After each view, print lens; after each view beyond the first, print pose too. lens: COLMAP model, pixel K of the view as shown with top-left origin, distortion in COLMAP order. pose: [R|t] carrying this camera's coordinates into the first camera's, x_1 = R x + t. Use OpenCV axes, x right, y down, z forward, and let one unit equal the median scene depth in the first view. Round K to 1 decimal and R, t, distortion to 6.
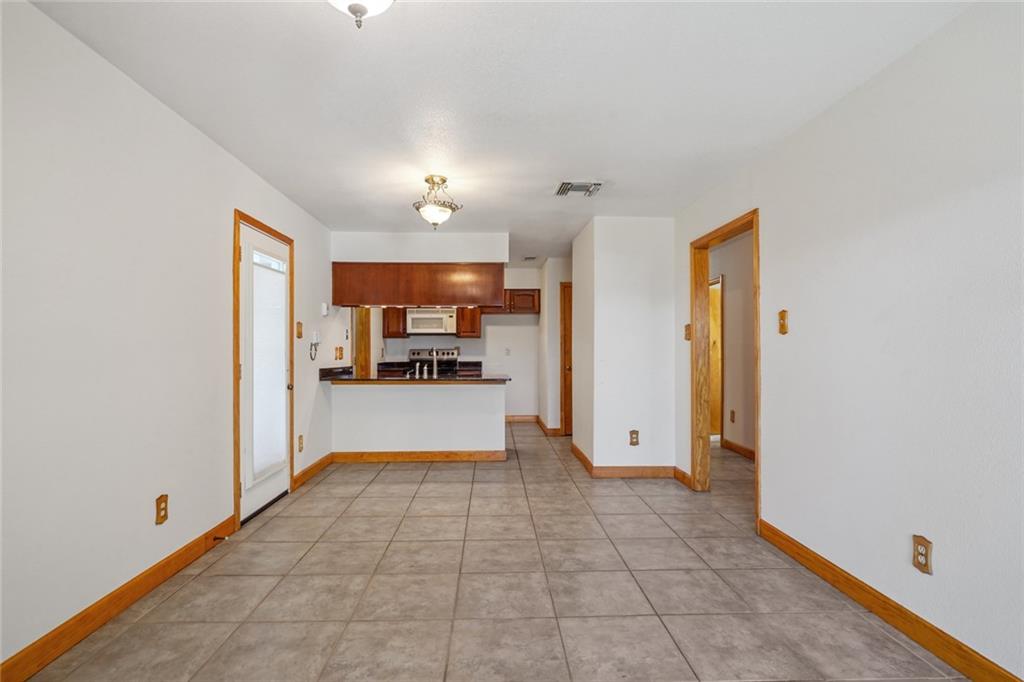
lens RADIAL K [[491.0, 0, 508.9], [0, 491.0, 344.0], [0, 0, 1]] dist [-0.004727, -0.000432]
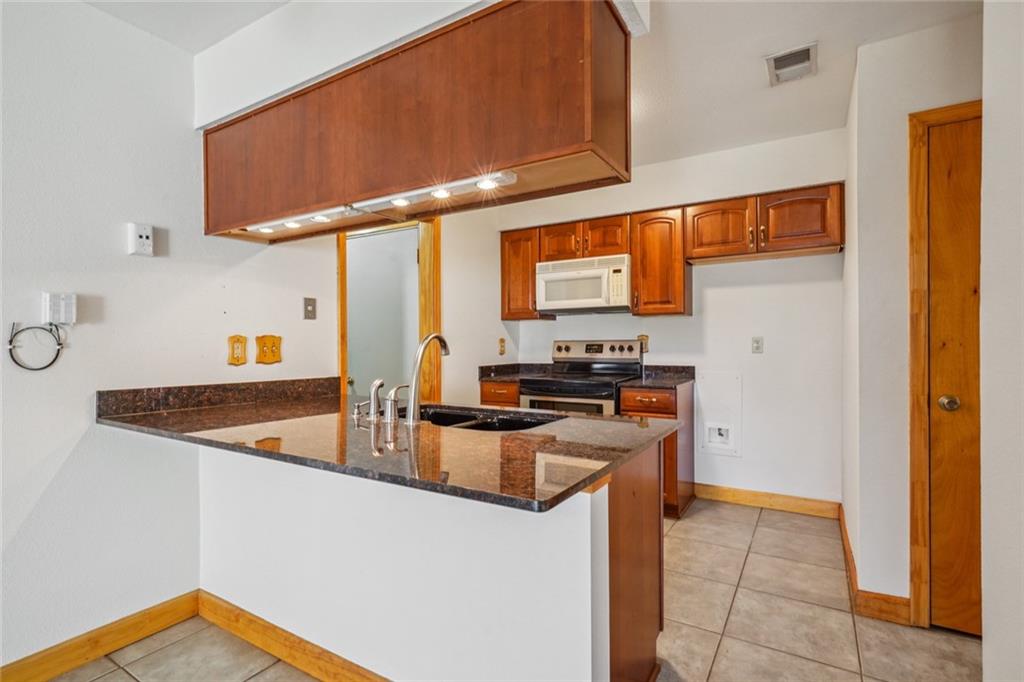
lens RADIAL K [[491.0, 0, 508.9], [0, 491.0, 344.0], [0, 0, 1]] dist [-0.004727, -0.000432]
pose [[0.832033, -0.001875, -0.554723, 0.066376], [0.009822, 0.999887, 0.011352, 0.009170], [0.554639, -0.014894, 0.831958, 0.616925]]
